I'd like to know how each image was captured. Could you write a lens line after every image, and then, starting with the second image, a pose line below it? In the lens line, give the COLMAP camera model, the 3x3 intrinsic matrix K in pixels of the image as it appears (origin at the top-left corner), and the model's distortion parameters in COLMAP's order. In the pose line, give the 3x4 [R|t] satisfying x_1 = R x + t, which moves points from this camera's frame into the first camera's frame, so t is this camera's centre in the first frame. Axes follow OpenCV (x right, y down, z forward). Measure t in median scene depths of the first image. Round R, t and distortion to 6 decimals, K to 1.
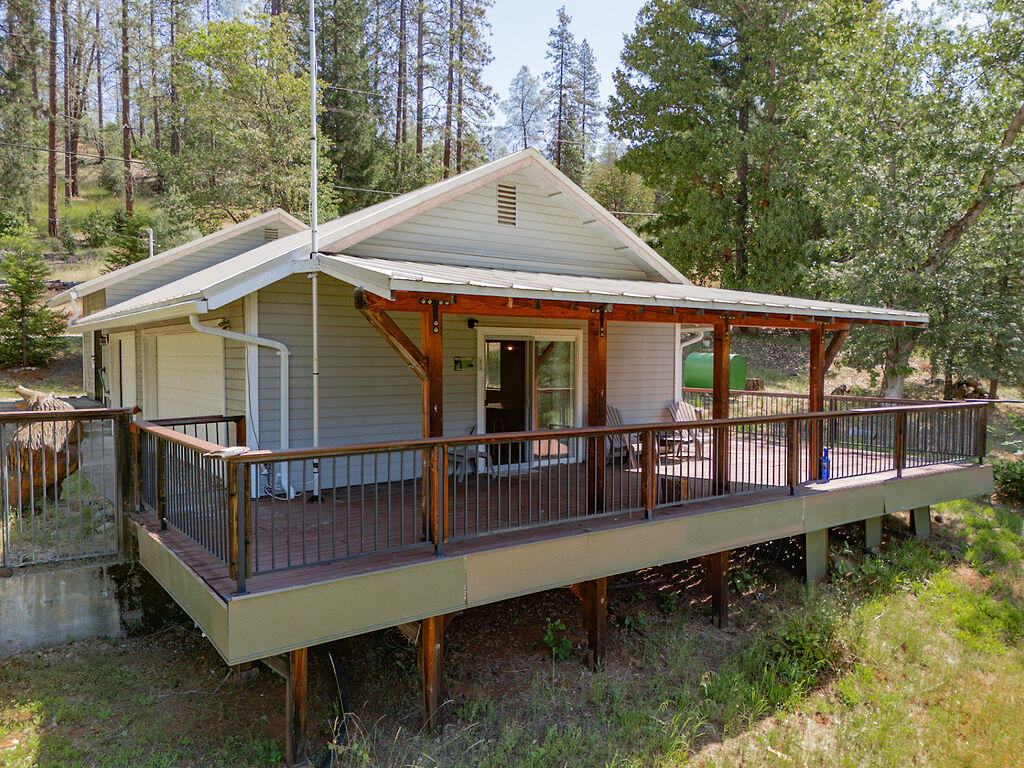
lens RADIAL K [[765.0, 0, 512.0], [0, 765.0, 384.0], [0, 0, 1]] dist [0.059923, -0.072102]
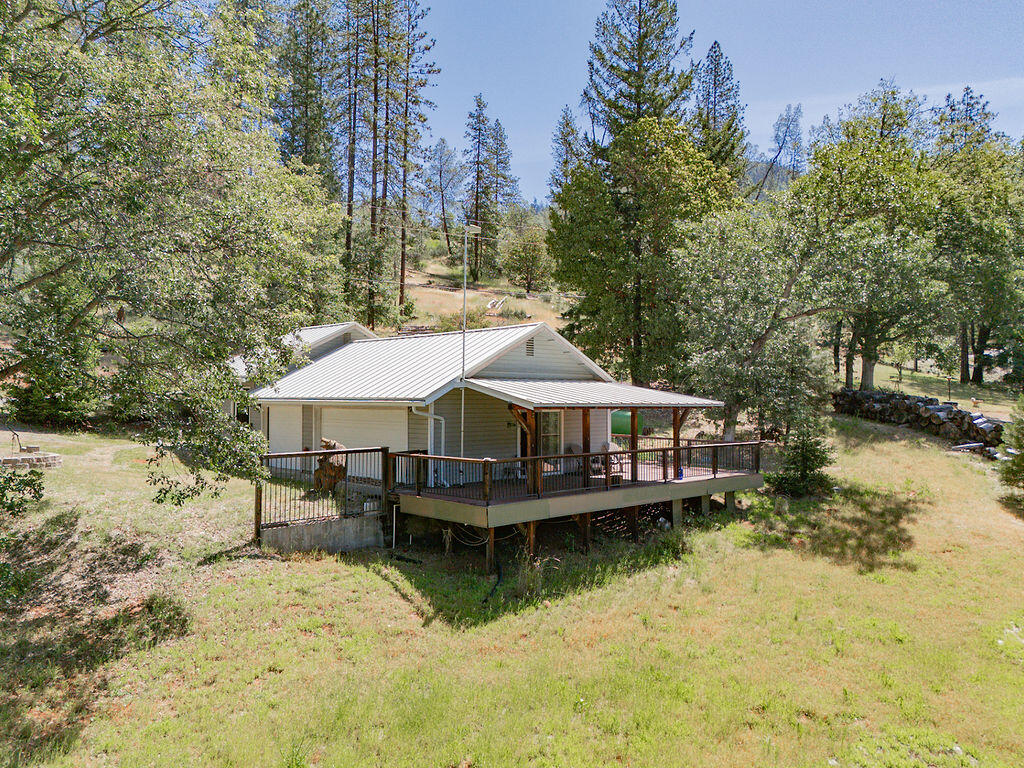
lens RADIAL K [[765.0, 0, 512.0], [0, 765.0, 384.0], [0, 0, 1]] dist [0.059923, -0.072102]
pose [[0.991235, 0.005579, 0.131996, -0.319537], [0.001299, 0.998648, -0.051960, -0.027422], [-0.132107, 0.051676, 0.989887, -0.990181]]
